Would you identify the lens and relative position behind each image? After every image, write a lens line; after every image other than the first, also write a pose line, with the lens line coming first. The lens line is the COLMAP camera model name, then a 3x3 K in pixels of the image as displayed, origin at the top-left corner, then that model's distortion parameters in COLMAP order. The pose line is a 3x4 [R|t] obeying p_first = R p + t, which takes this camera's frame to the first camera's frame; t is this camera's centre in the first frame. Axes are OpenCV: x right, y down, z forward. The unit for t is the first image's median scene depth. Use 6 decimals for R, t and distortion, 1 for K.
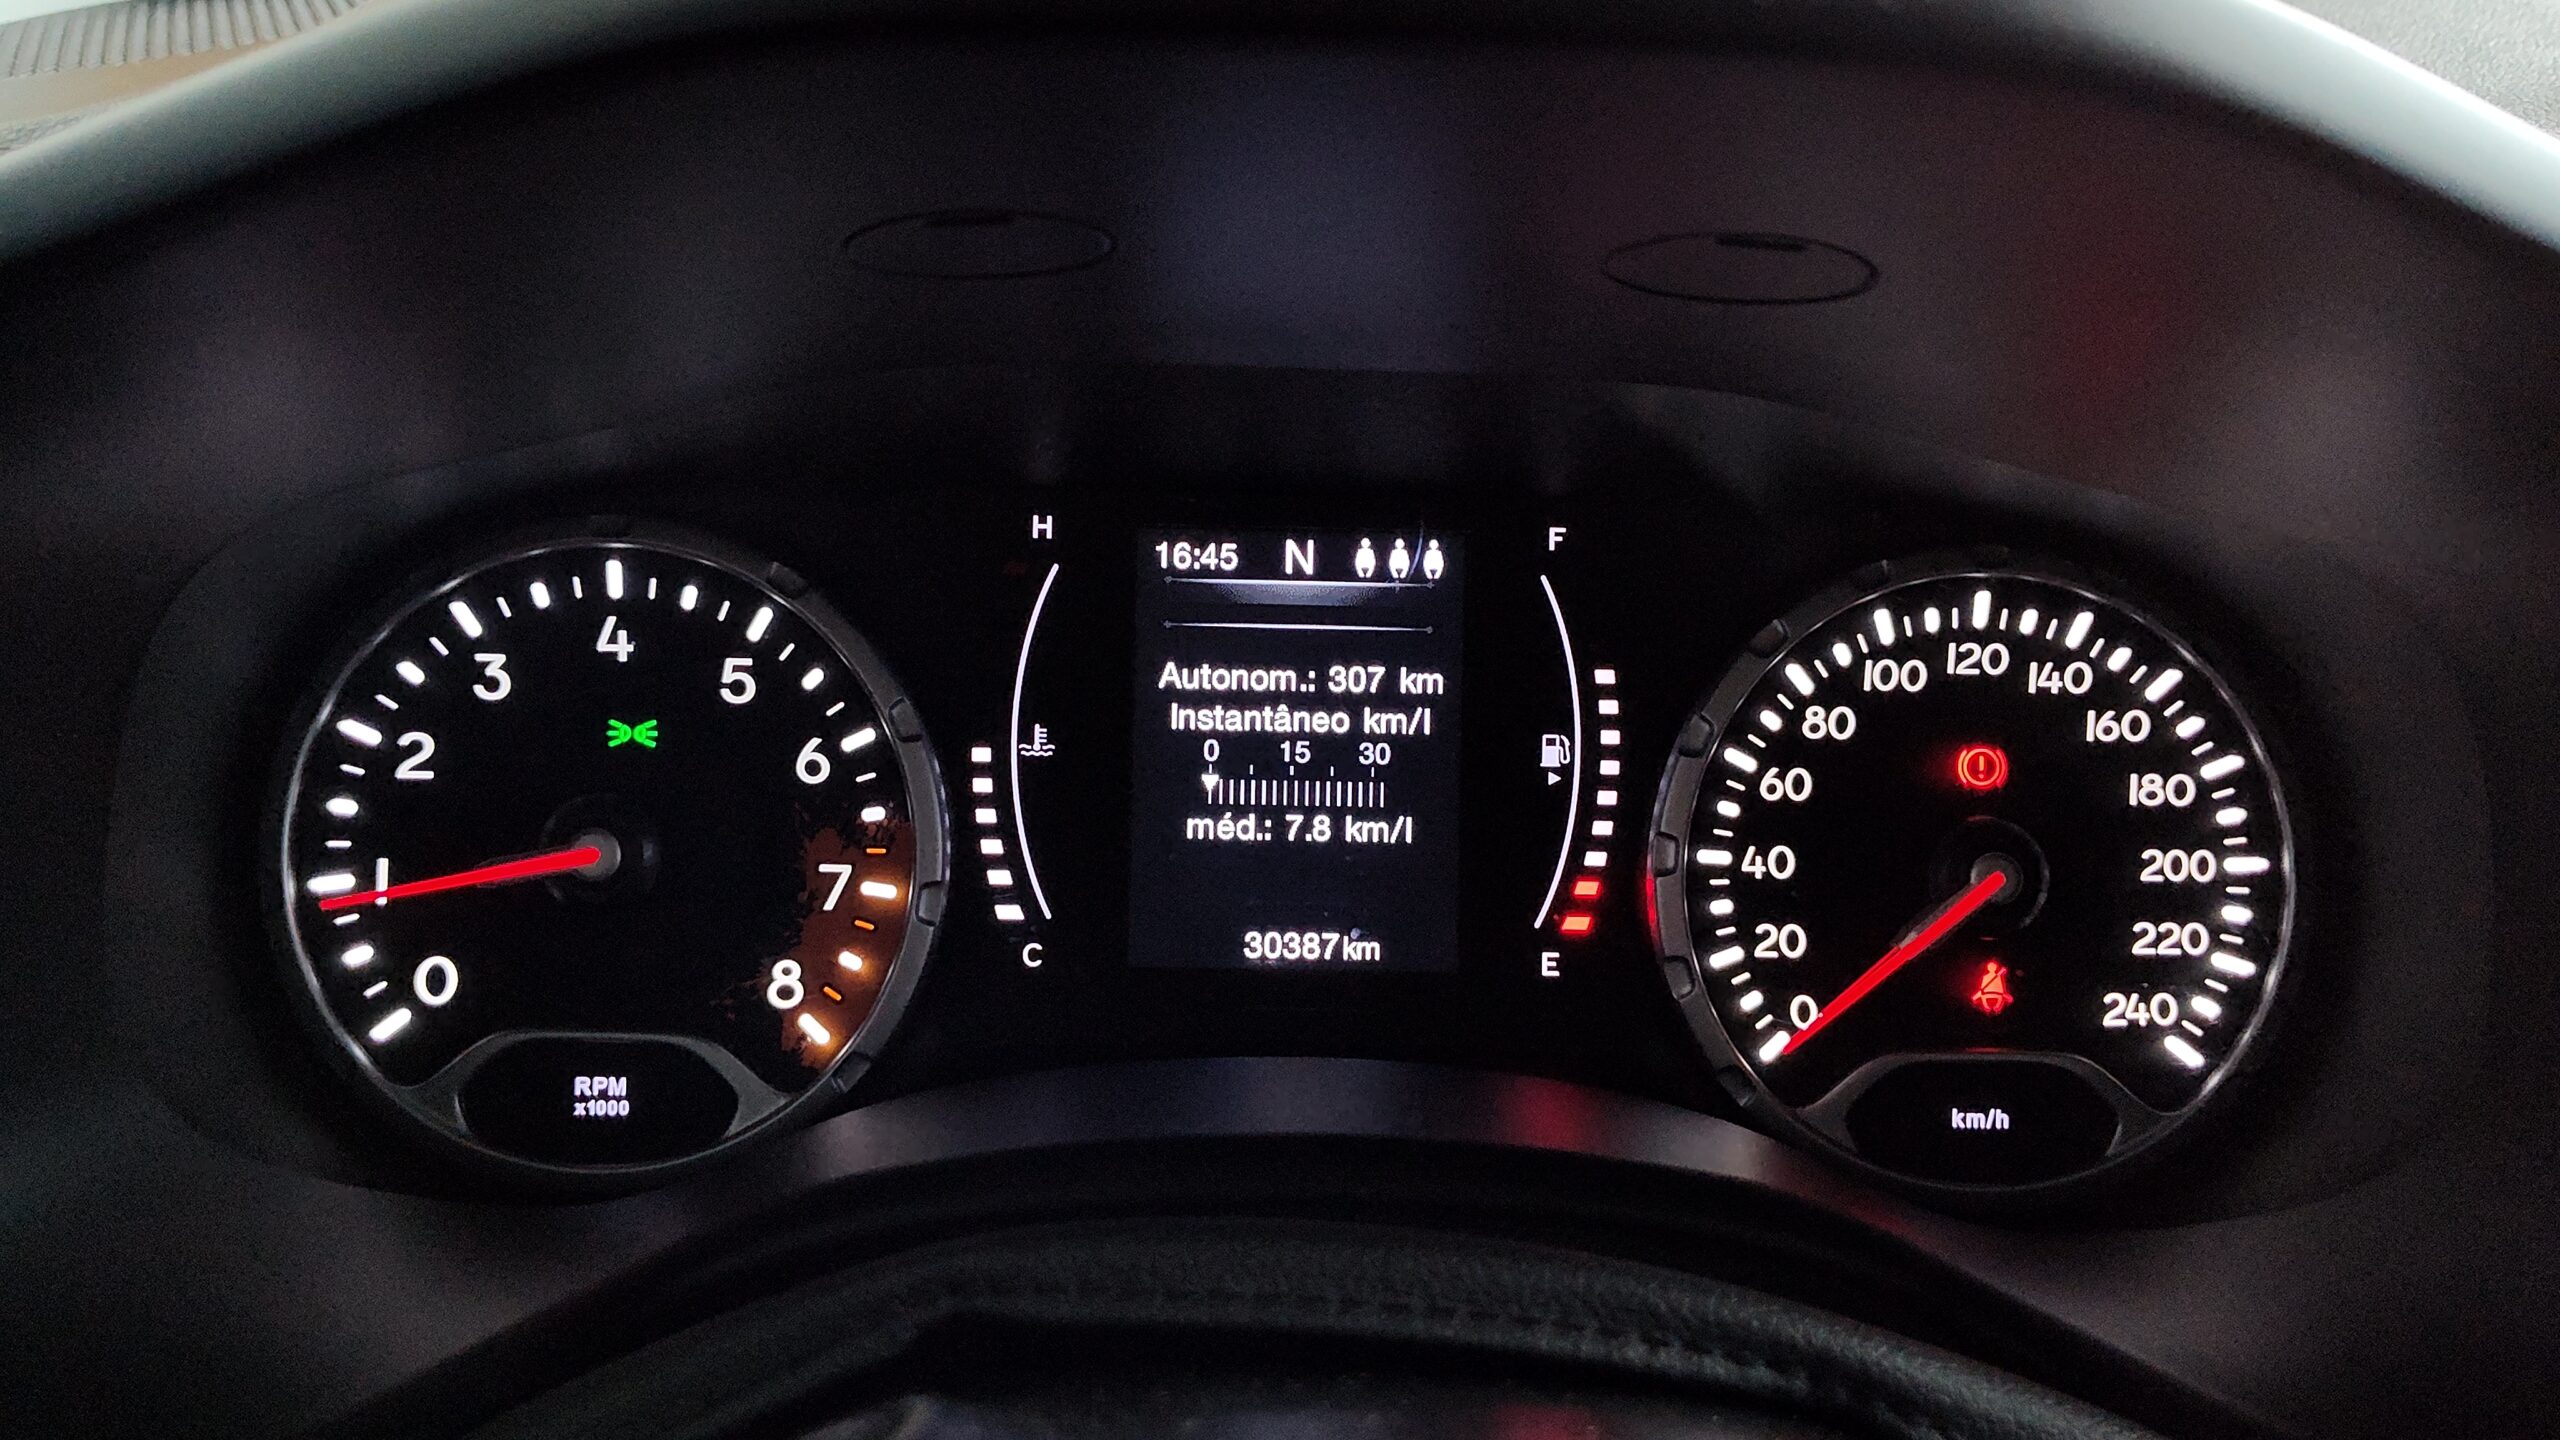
lens RADIAL K [[1845.7, 0, 1280.0], [0, 1845.7, 720.0], [0, 0, 1]] dist [-0.000021, -0.000283]
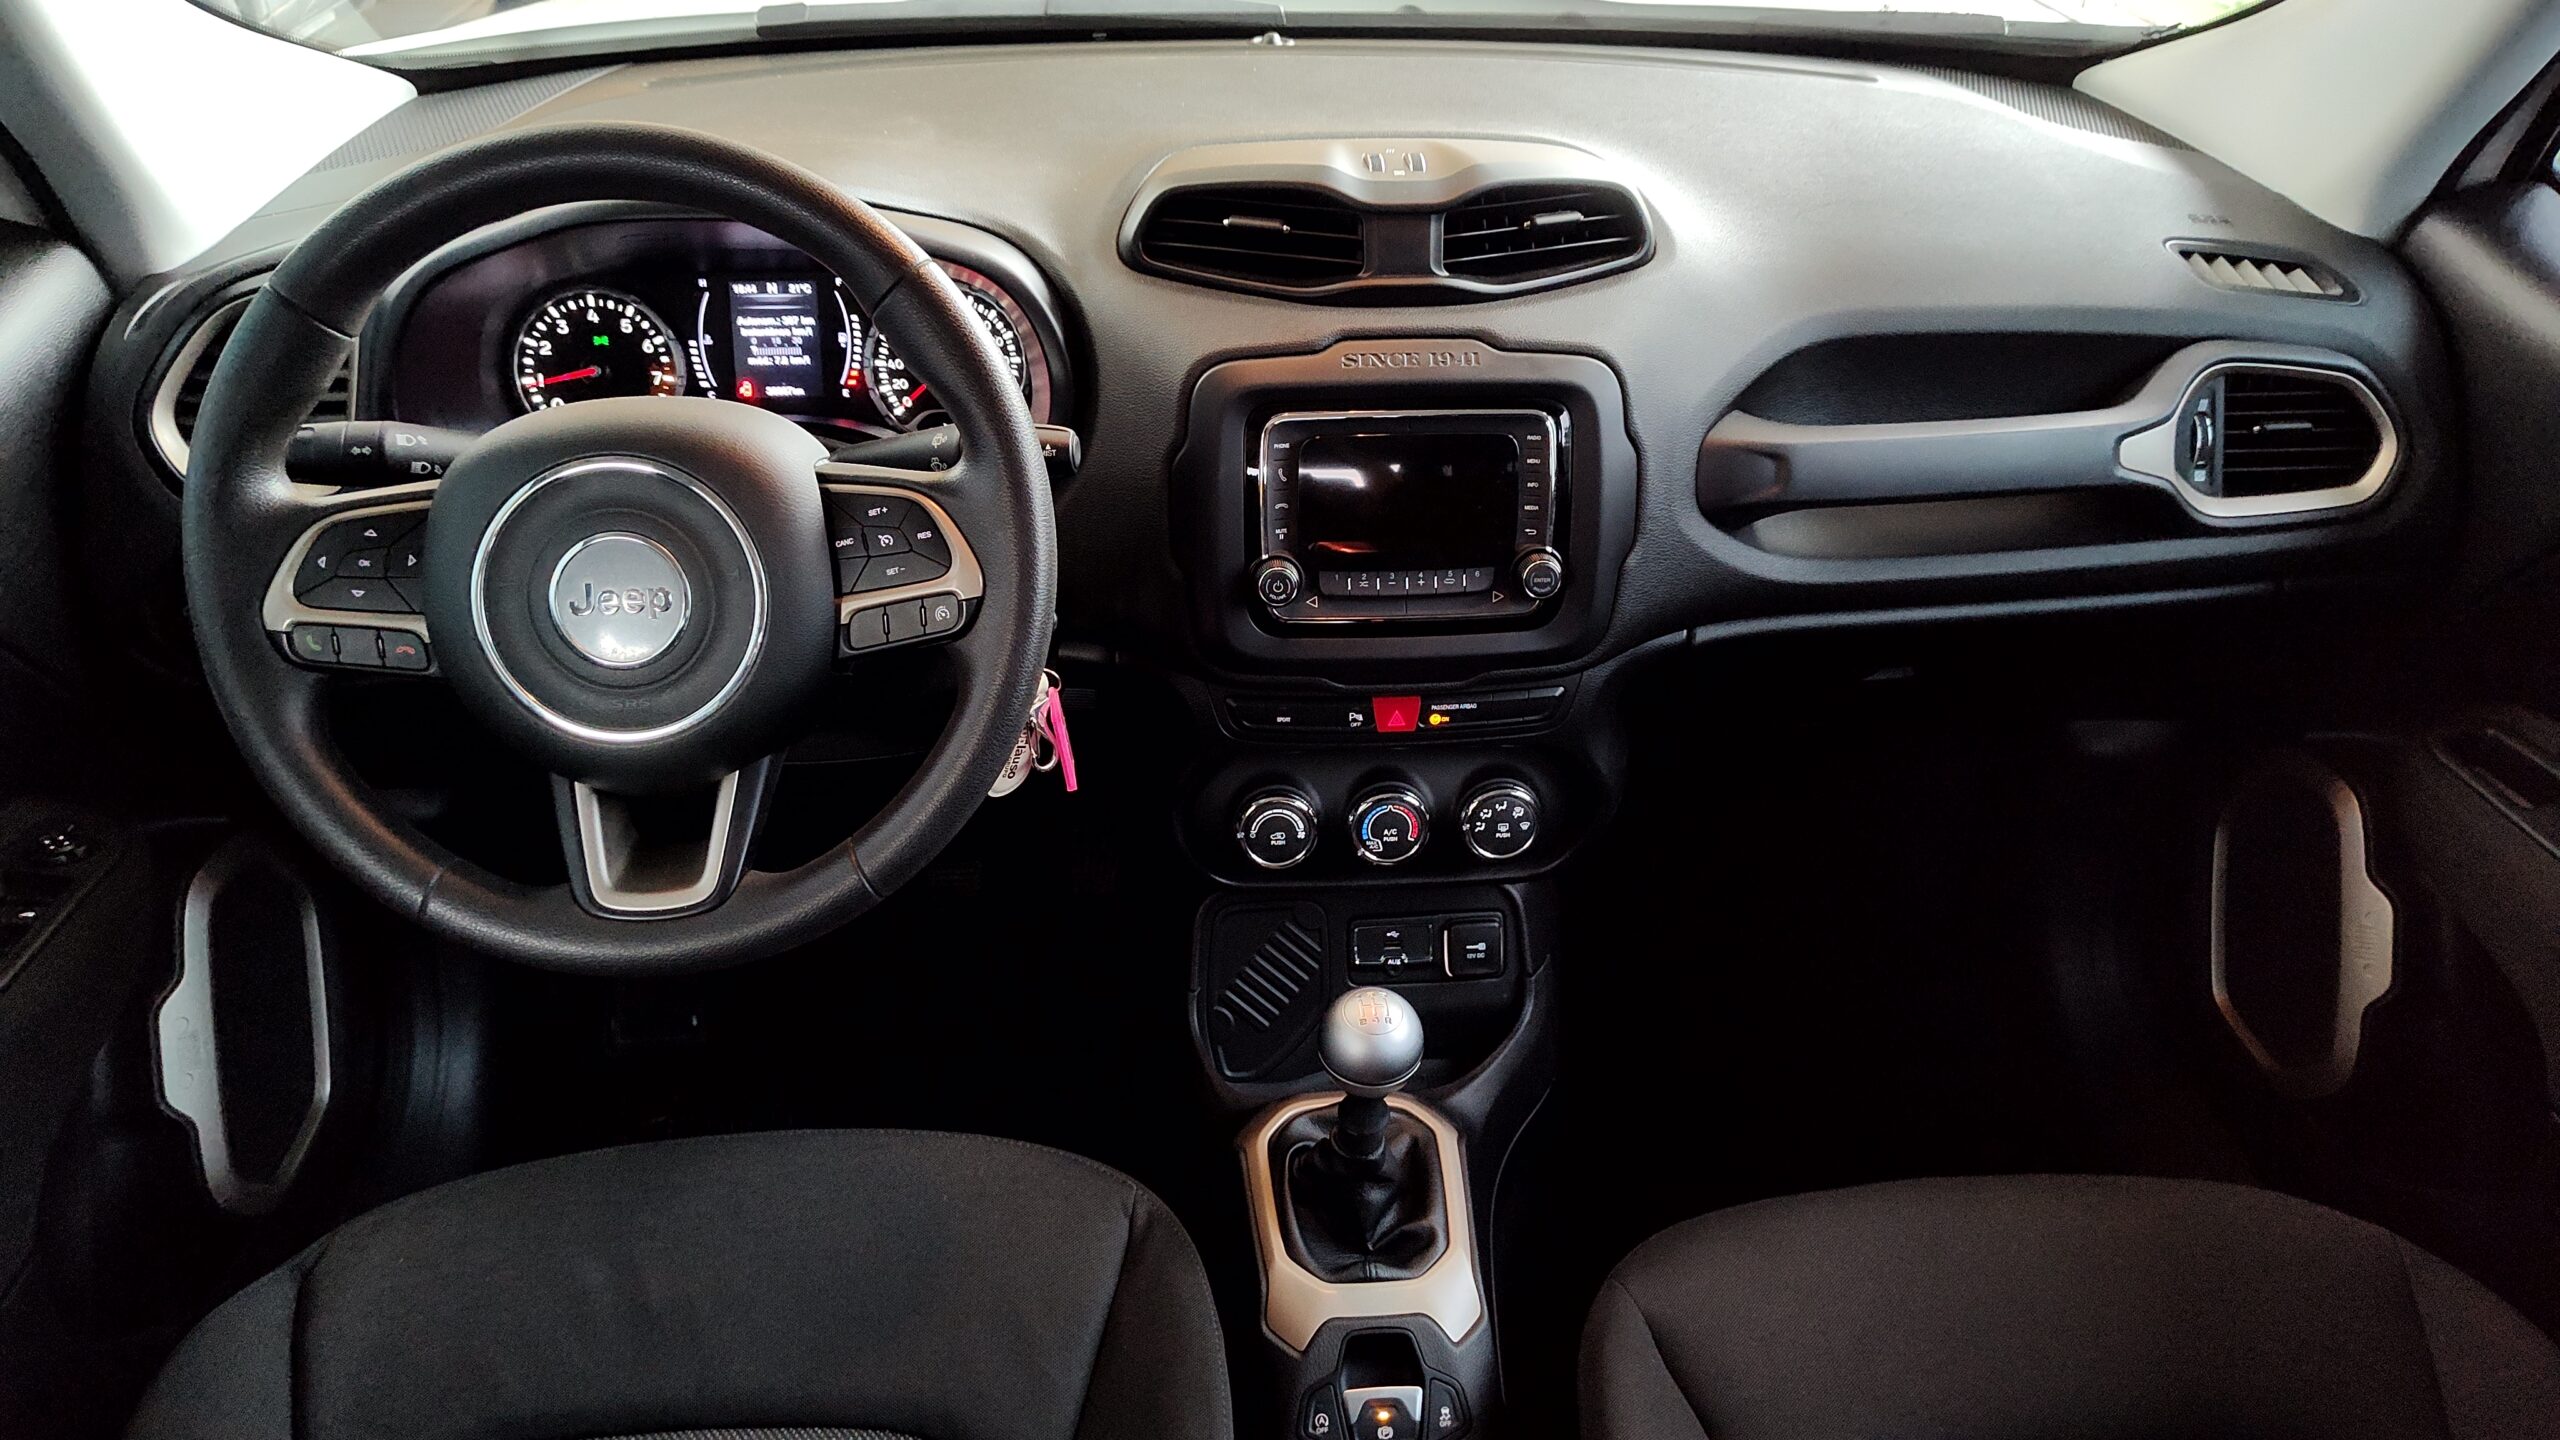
lens RADIAL K [[1723.8, 0, 1280.0], [0, 1723.8, 720.0], [0, 0, 1]] dist [0.085785, -0.144479]
pose [[0.997058, -0.051125, 0.057105, 0.836661], [0.038582, 0.978538, 0.202421, 0.101811], [-0.066229, -0.199622, 0.977632, -2.876700]]
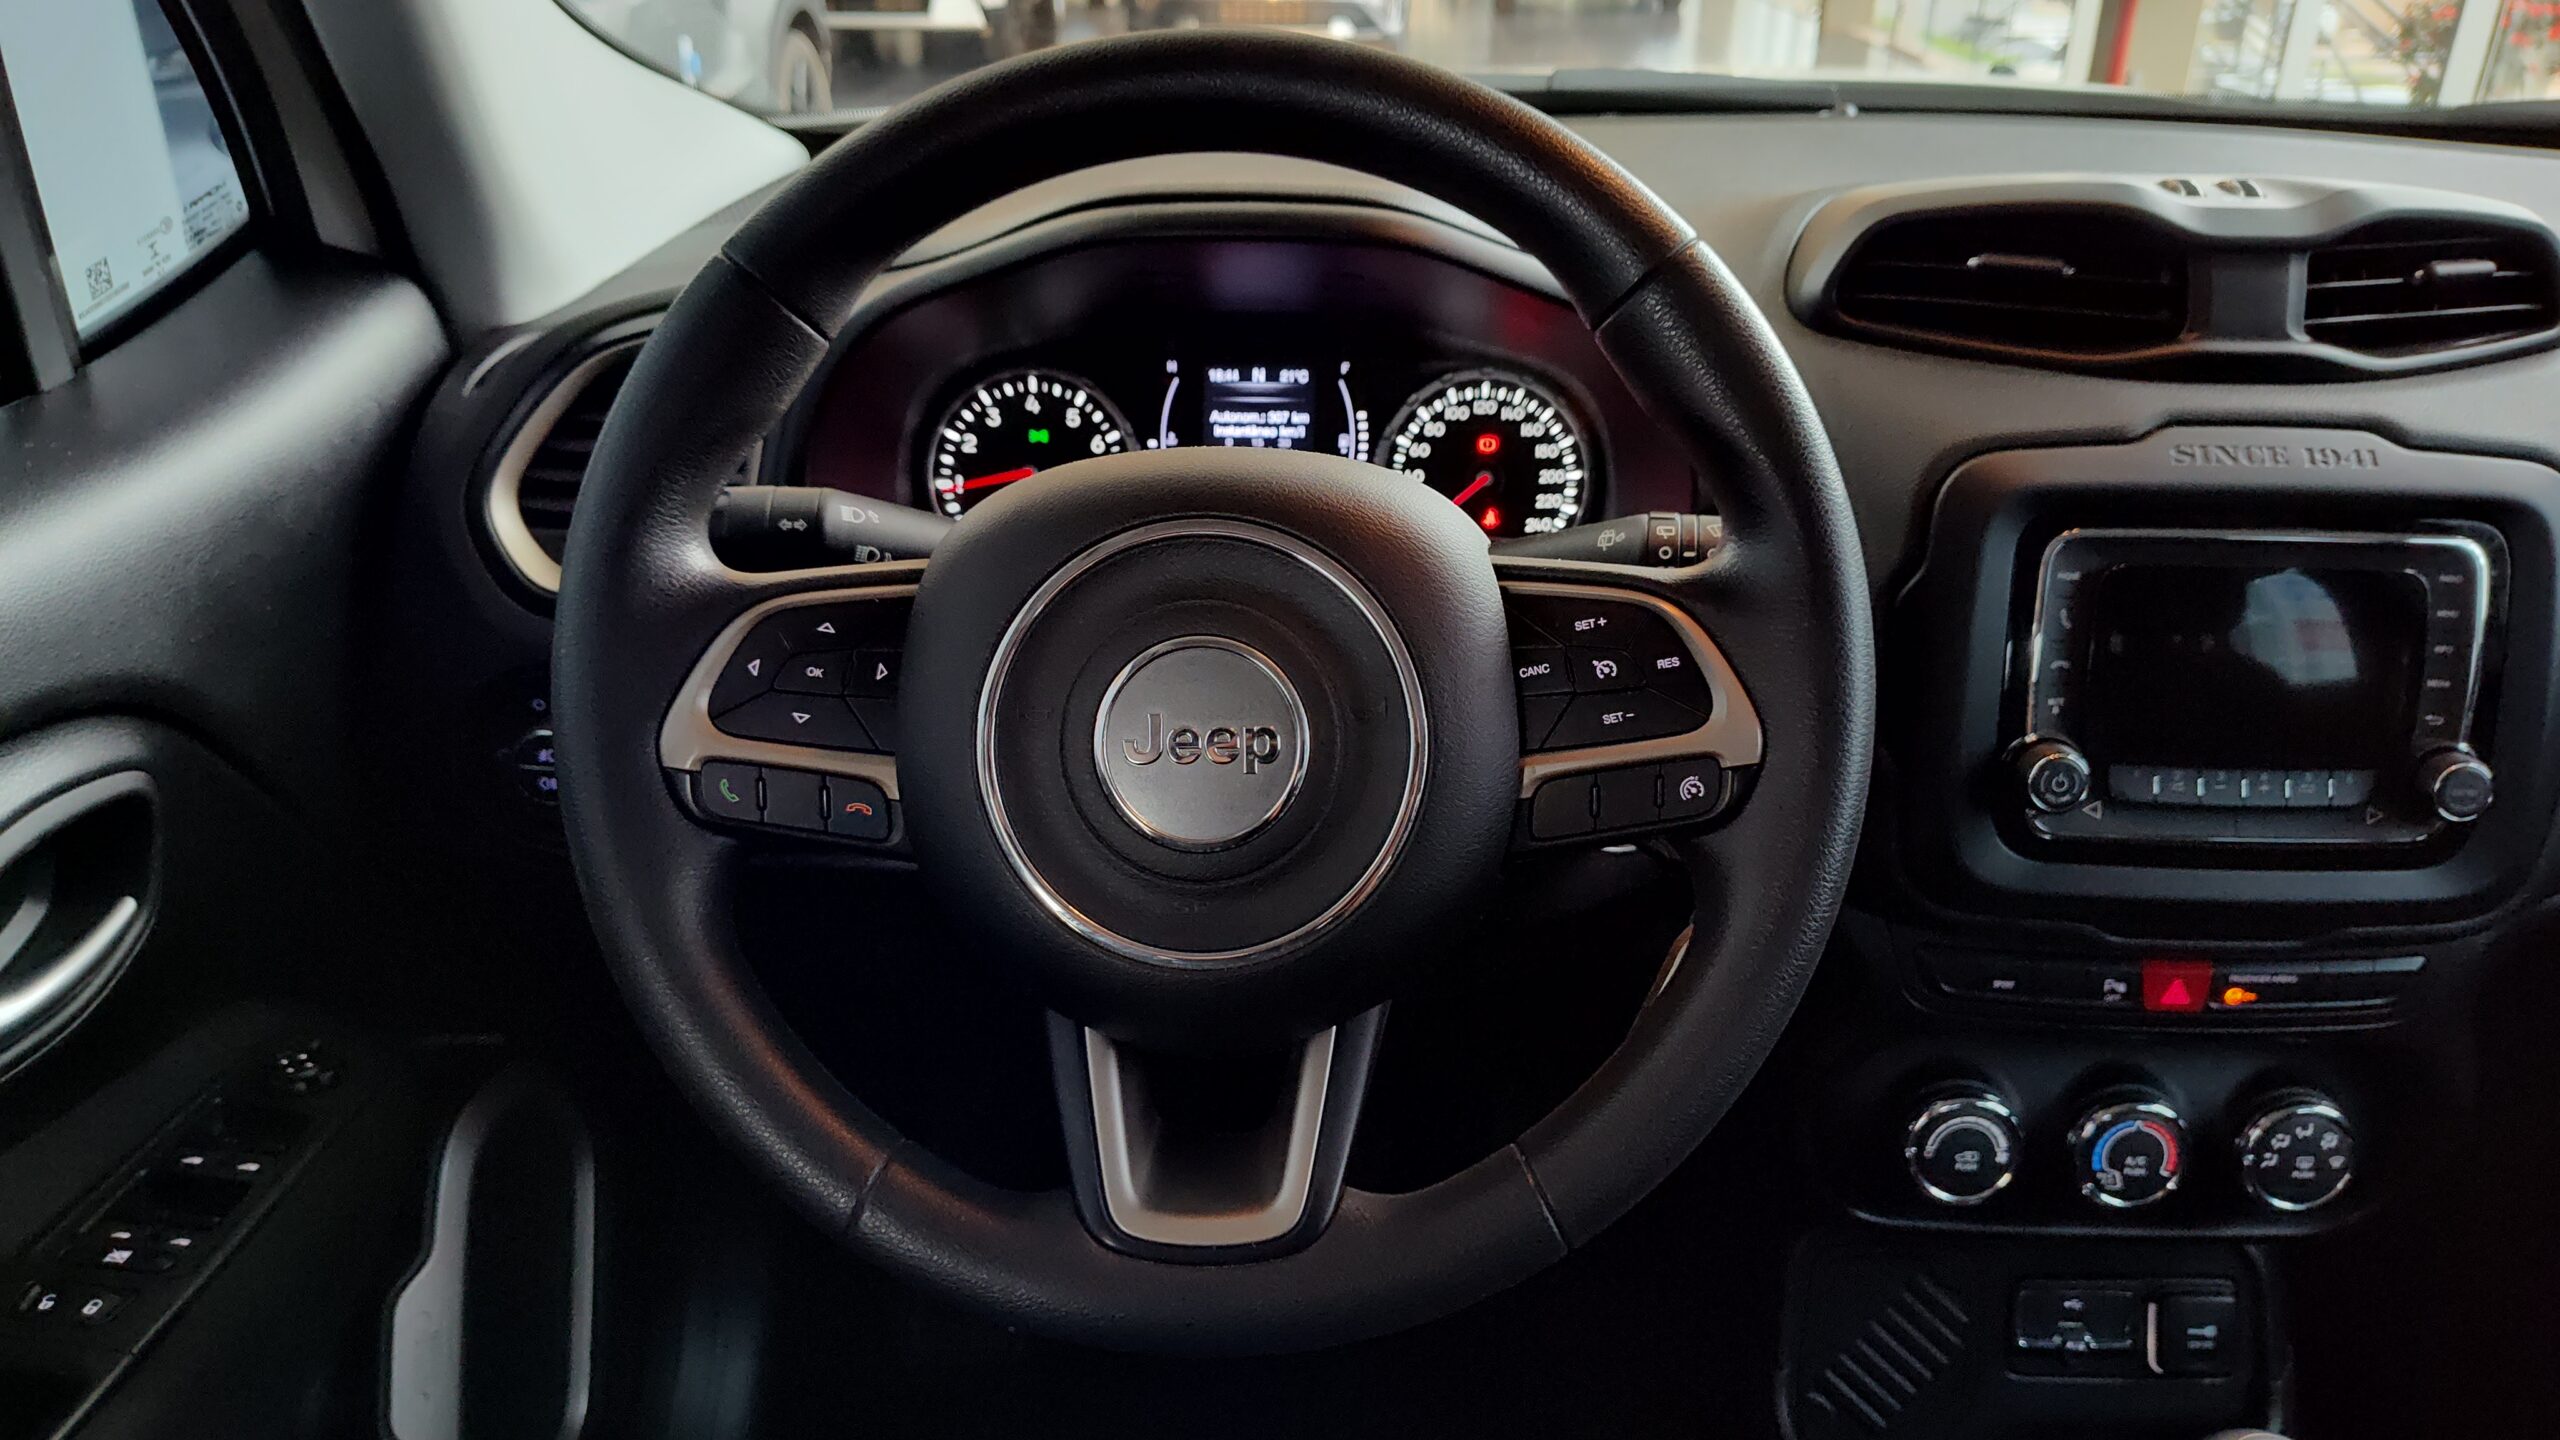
lens RADIAL K [[1777.9, 0, 1280.0], [0, 1777.9, 720.0], [0, 0, 1]] dist [-0.002044, -0.002294]
pose [[0.999096, -0.002404, -0.042438, 0.168218], [0.005220, 0.997781, 0.066375, 0.279225], [0.042185, -0.066536, 0.996892, -1.912625]]
